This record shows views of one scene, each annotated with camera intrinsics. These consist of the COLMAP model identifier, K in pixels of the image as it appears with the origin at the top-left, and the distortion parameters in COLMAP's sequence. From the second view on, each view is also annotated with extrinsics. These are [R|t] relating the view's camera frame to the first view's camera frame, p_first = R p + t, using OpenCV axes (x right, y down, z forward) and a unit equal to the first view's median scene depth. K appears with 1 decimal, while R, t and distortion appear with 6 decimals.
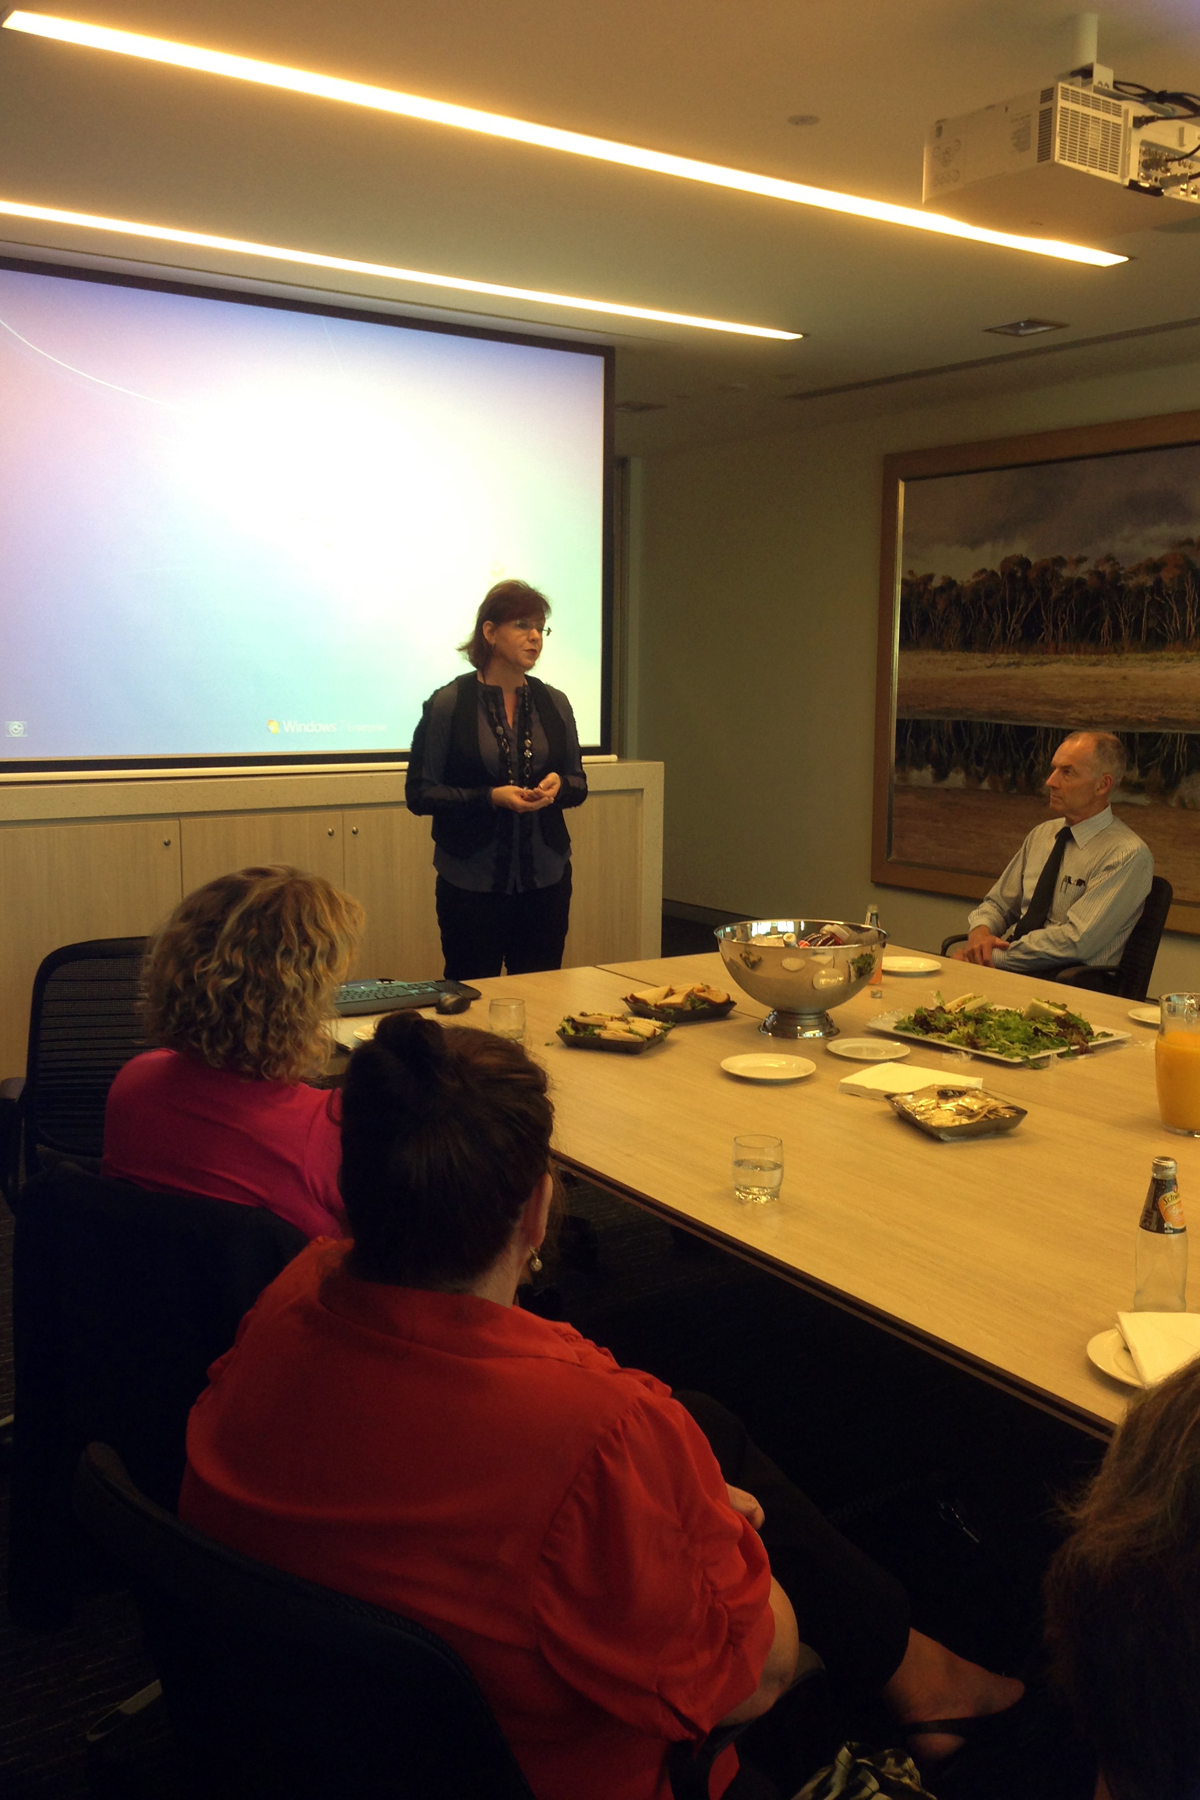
lens RADIAL K [[1645.9, 0, 597.7], [0, 1645.9, 893.5], [0, 0, 1]] dist [0.019360, 0.000000]
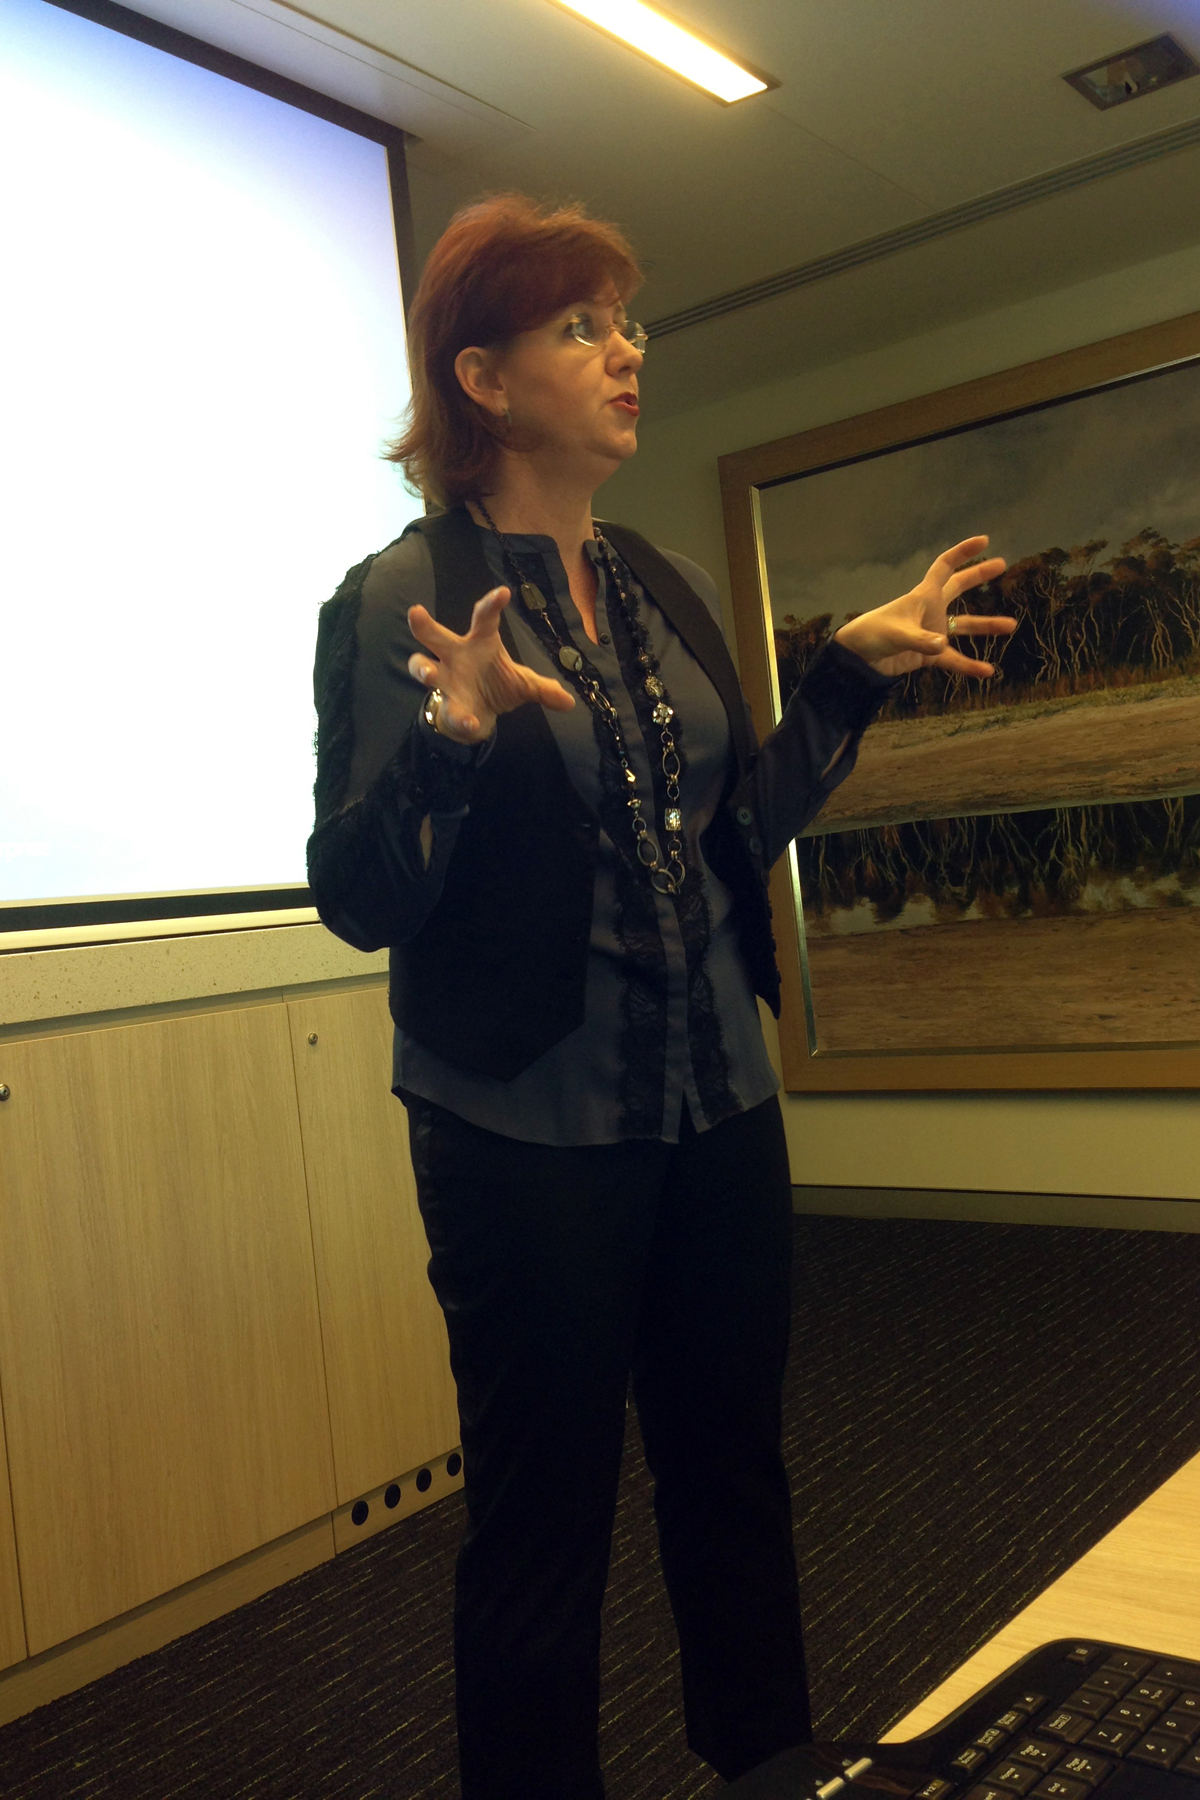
lens RADIAL K [[1645.9, 0, 603.4], [0, 1645.9, 914.8], [0, 0, 1]] dist [0.019360, 0.000000]
pose [[0.948802, -0.101207, 0.299218, -0.099064], [0.145583, 0.980781, -0.129897, -0.002240], [-0.280320, 0.166808, 0.945302, 0.441527]]
